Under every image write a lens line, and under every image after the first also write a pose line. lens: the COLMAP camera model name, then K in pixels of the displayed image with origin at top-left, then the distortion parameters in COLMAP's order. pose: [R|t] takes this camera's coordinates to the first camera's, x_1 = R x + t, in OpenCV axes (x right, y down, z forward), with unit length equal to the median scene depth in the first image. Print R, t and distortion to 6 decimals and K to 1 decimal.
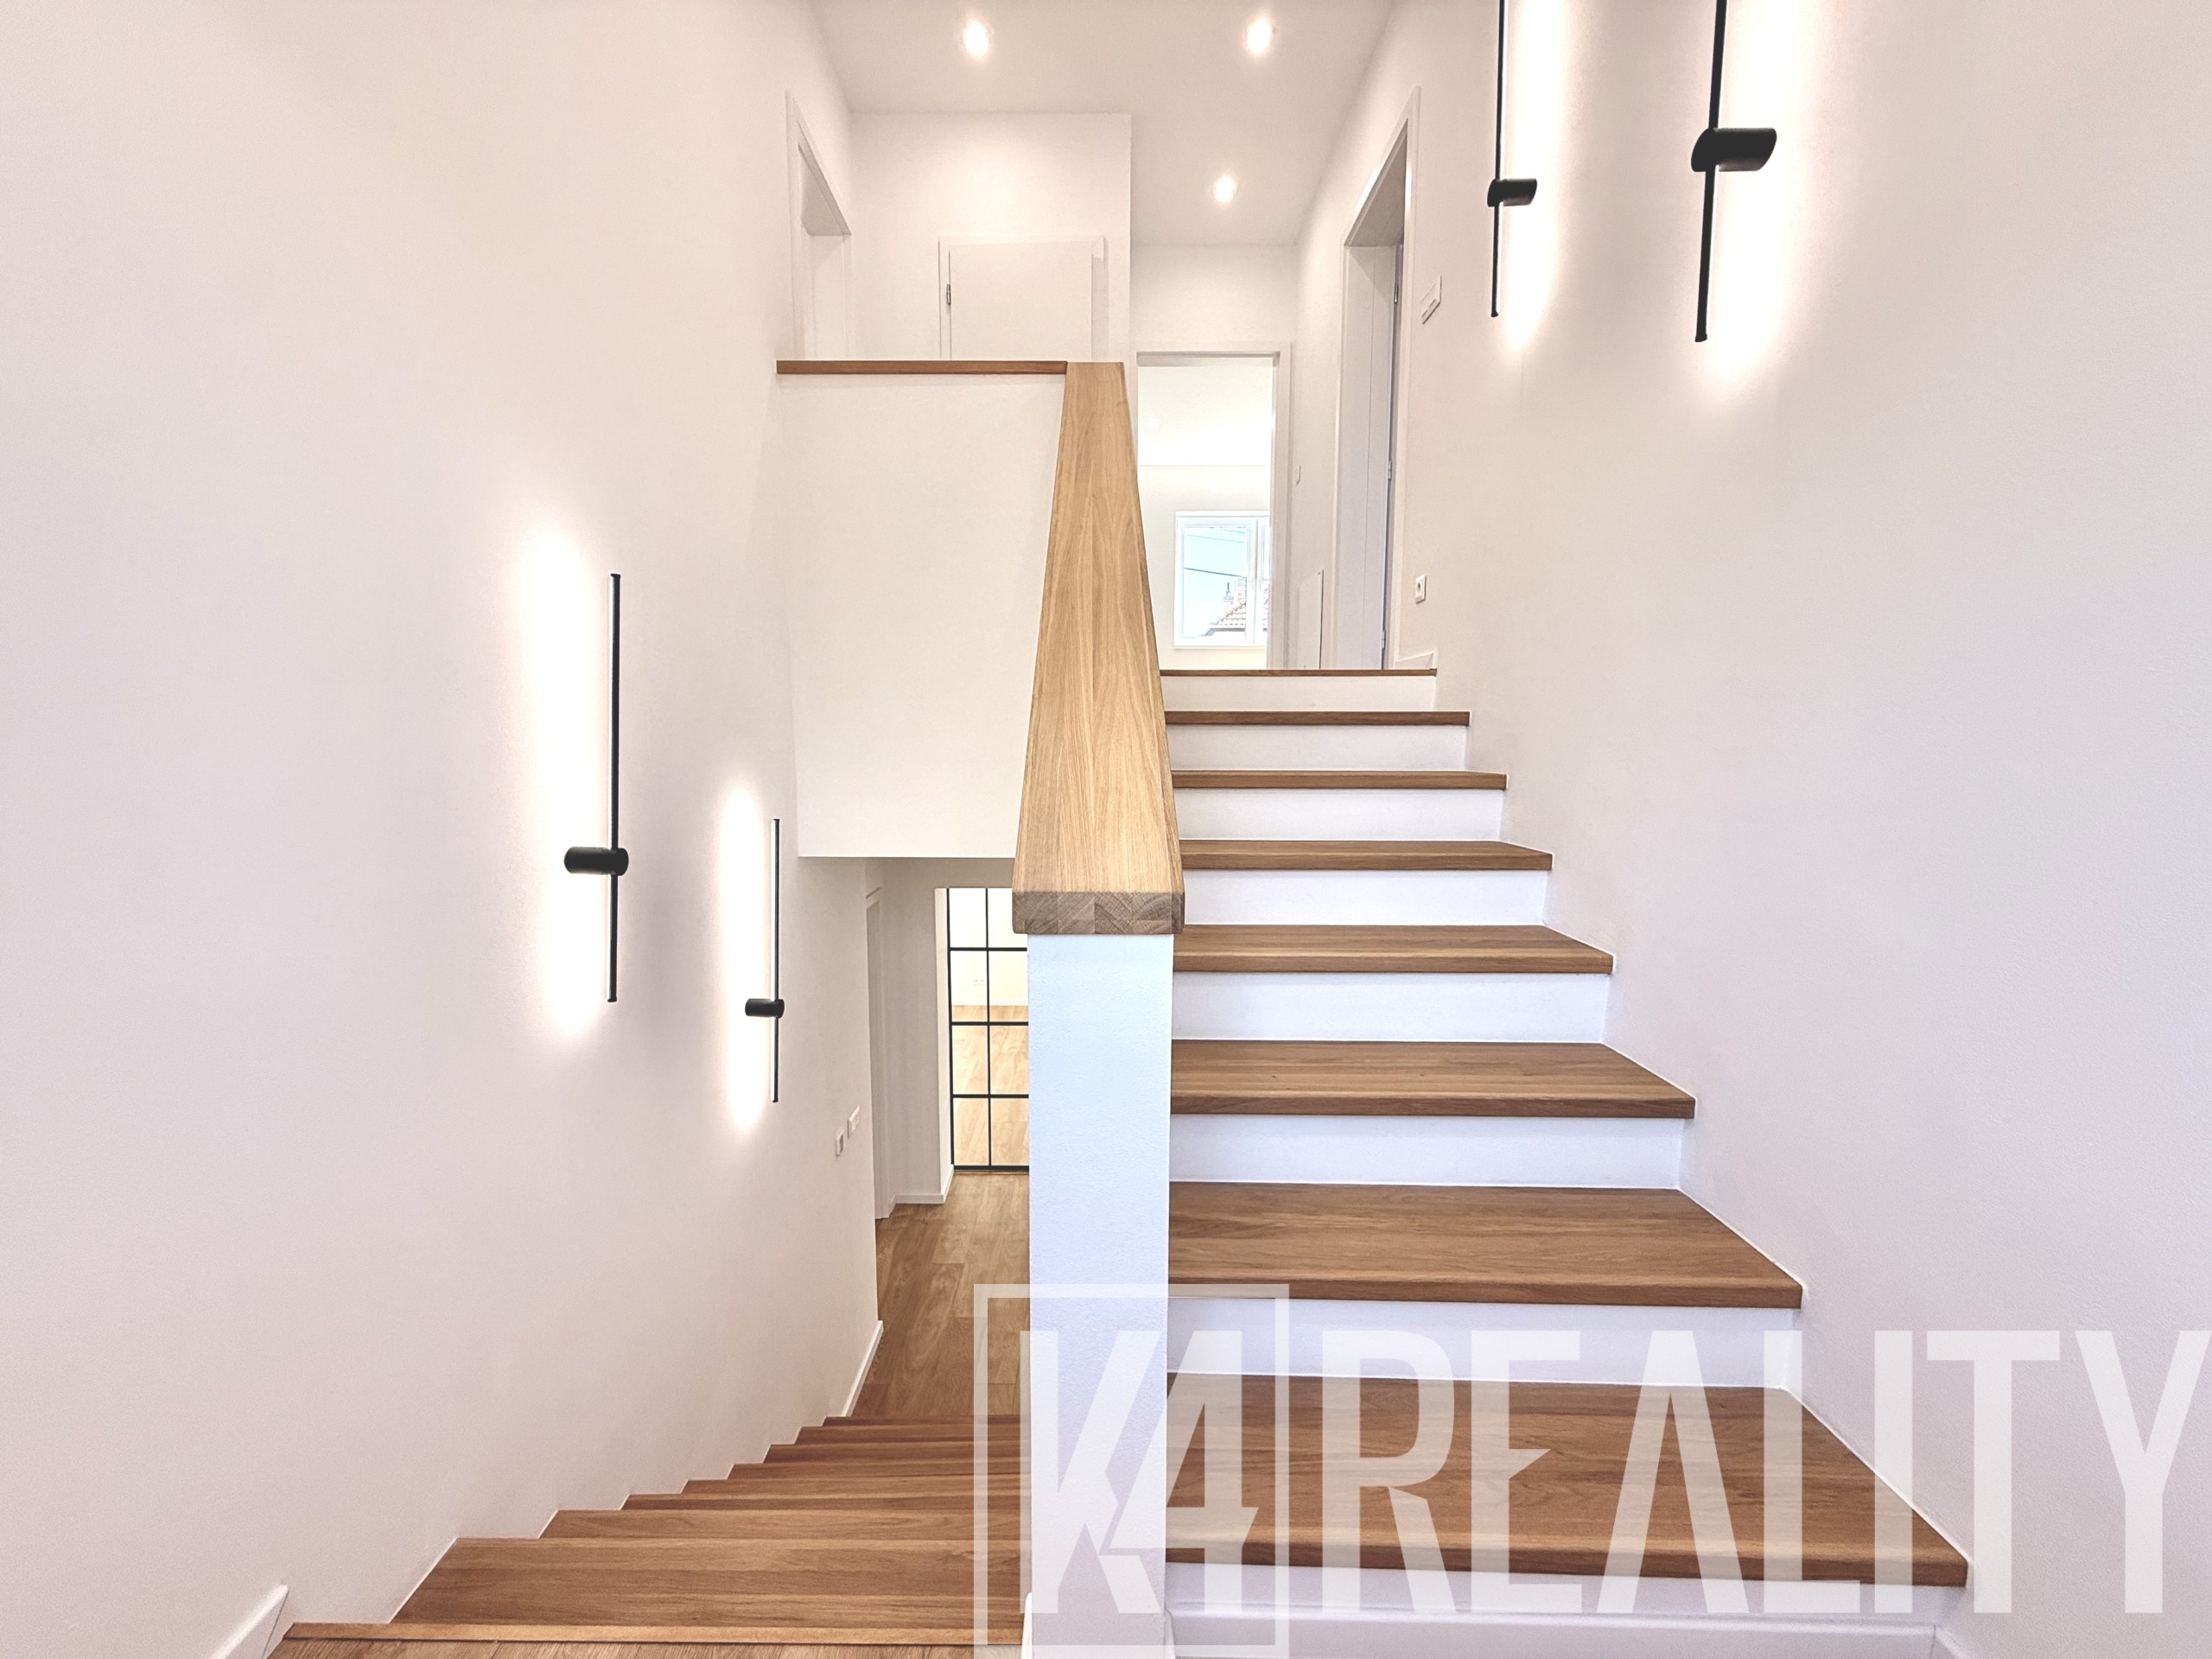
lens RADIAL K [[880.8, 0, 1110.8], [0, 880.8, 824.0], [0, 0, 1]] dist [-0.001622, 0.000476]
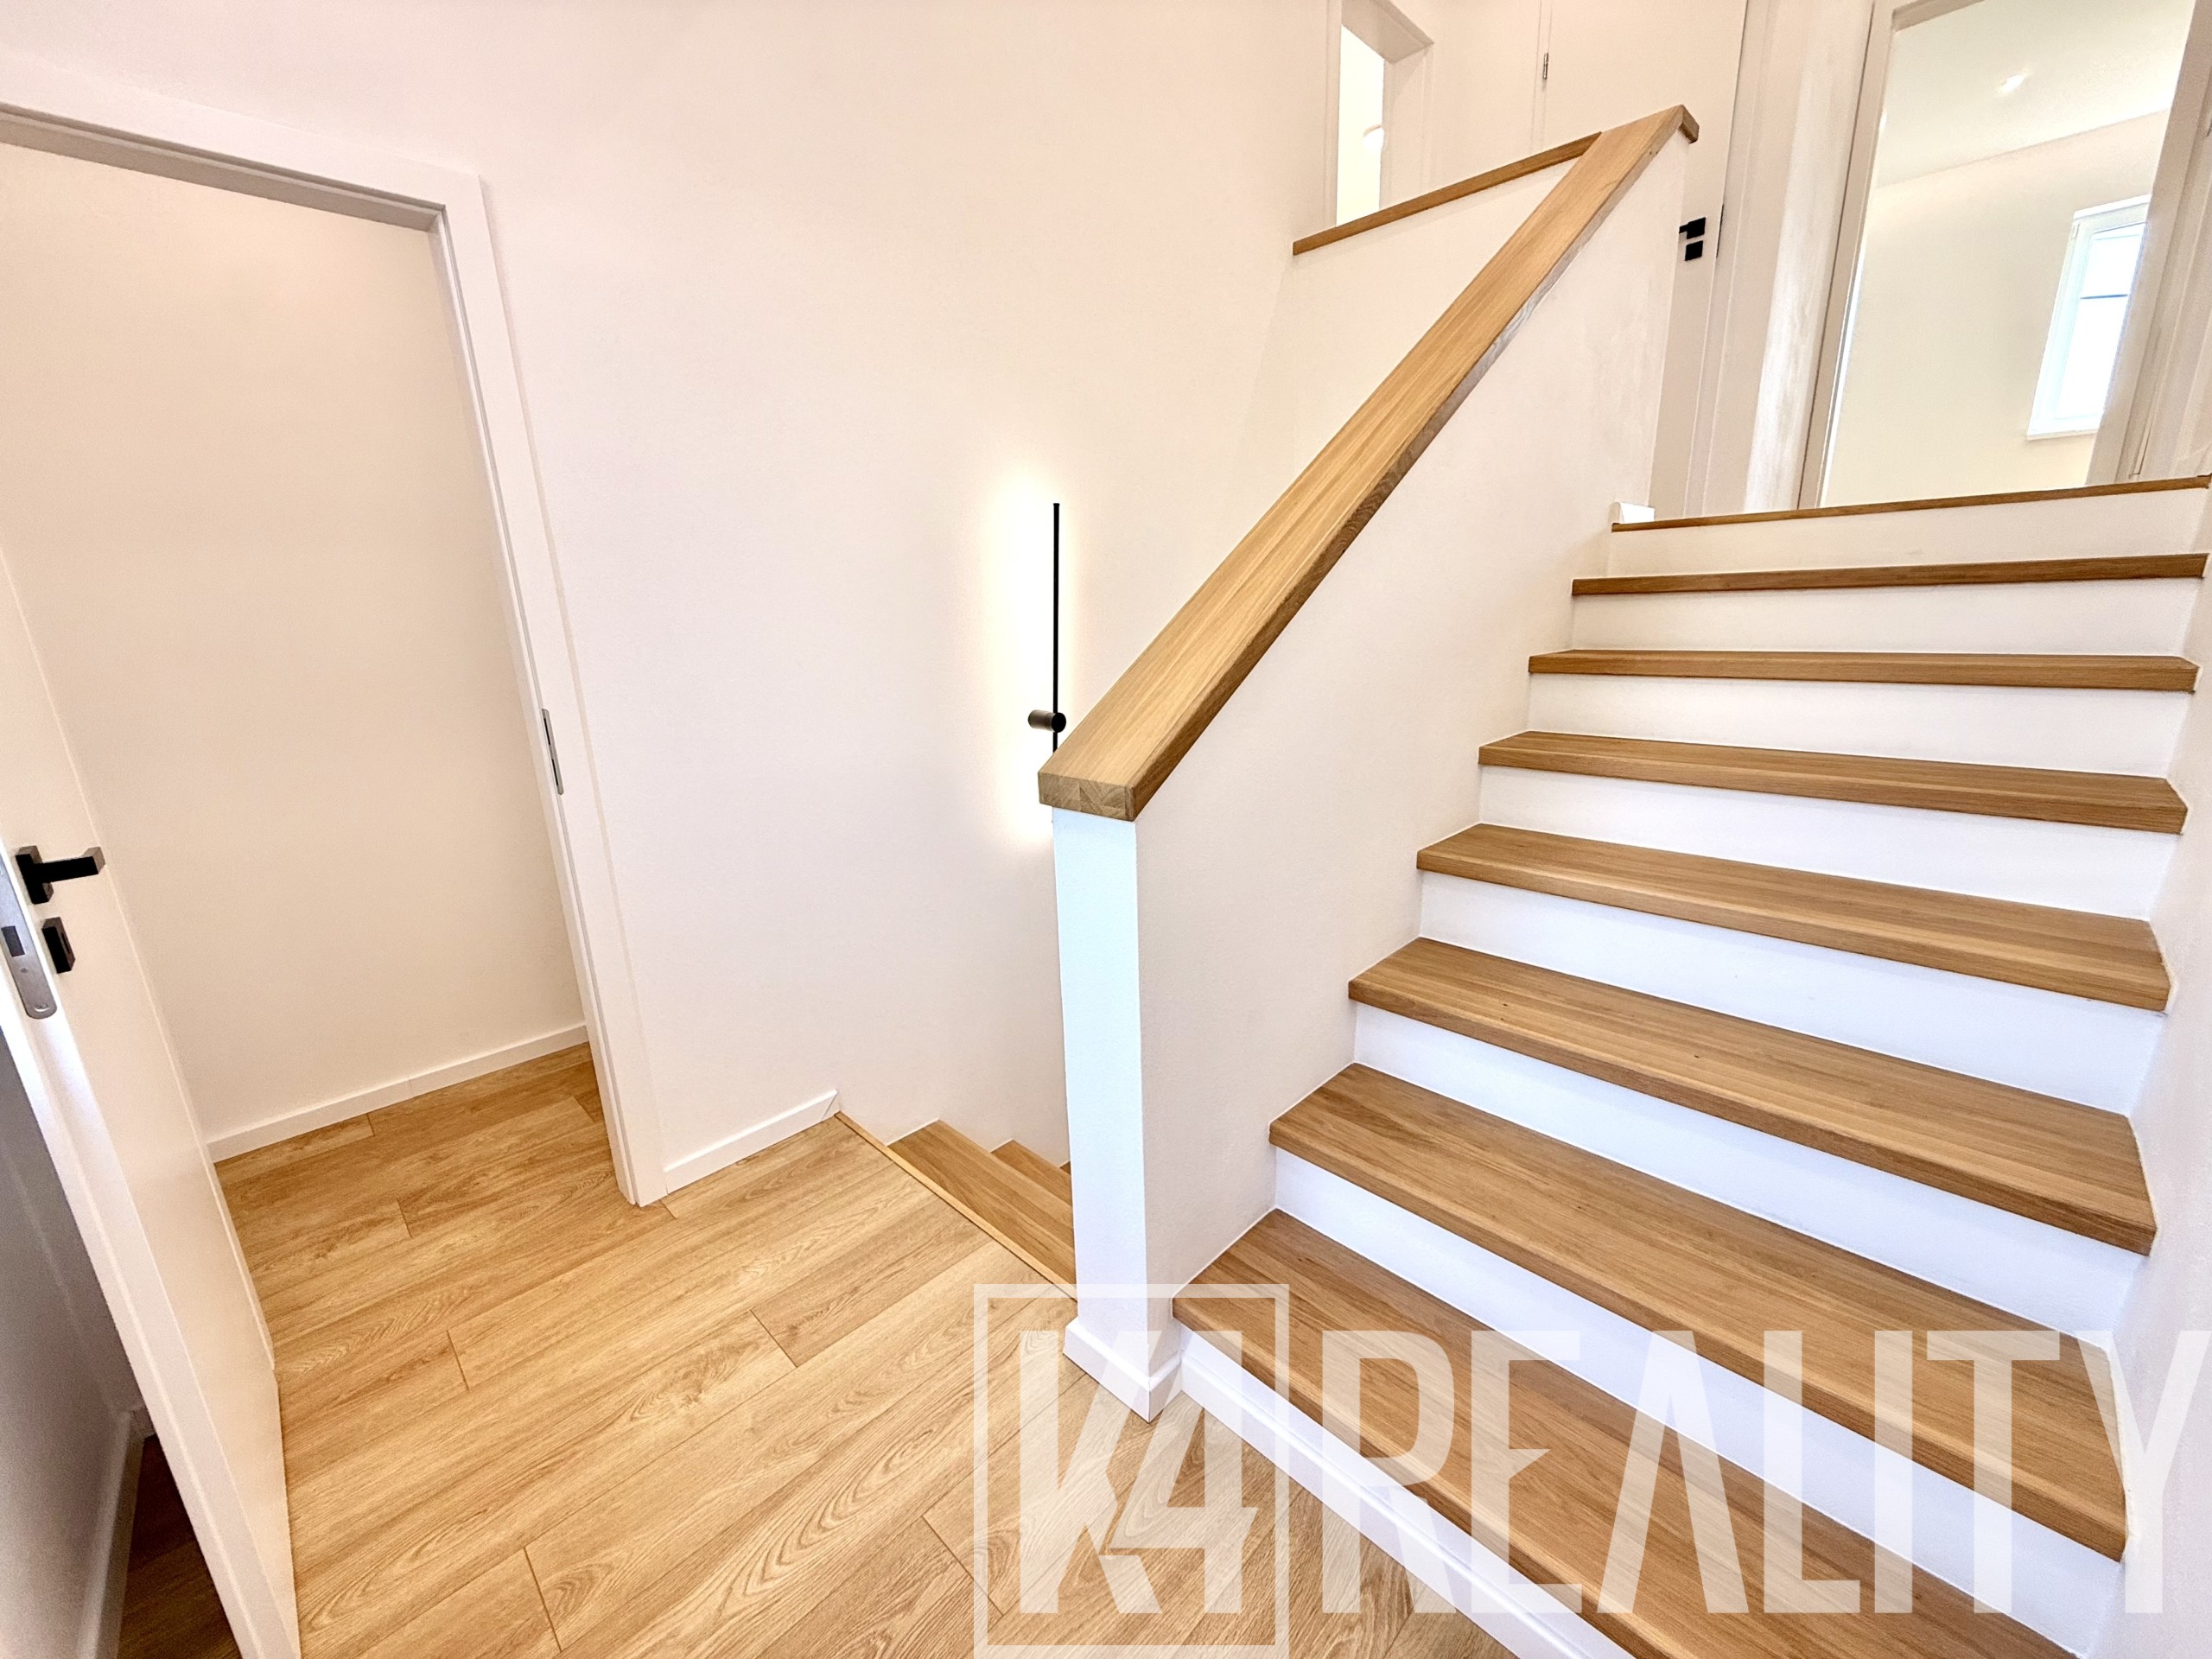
lens RADIAL K [[880.8, 0, 1127.7], [0, 880.8, 825.8], [0, 0, 1]] dist [-0.001622, 0.000476]
pose [[0.720615, 0.149061, -0.677122, 0.509835], [-0.040687, 0.984024, 0.173322, -0.043854], [0.692141, -0.097348, 0.715168, 0.084416]]
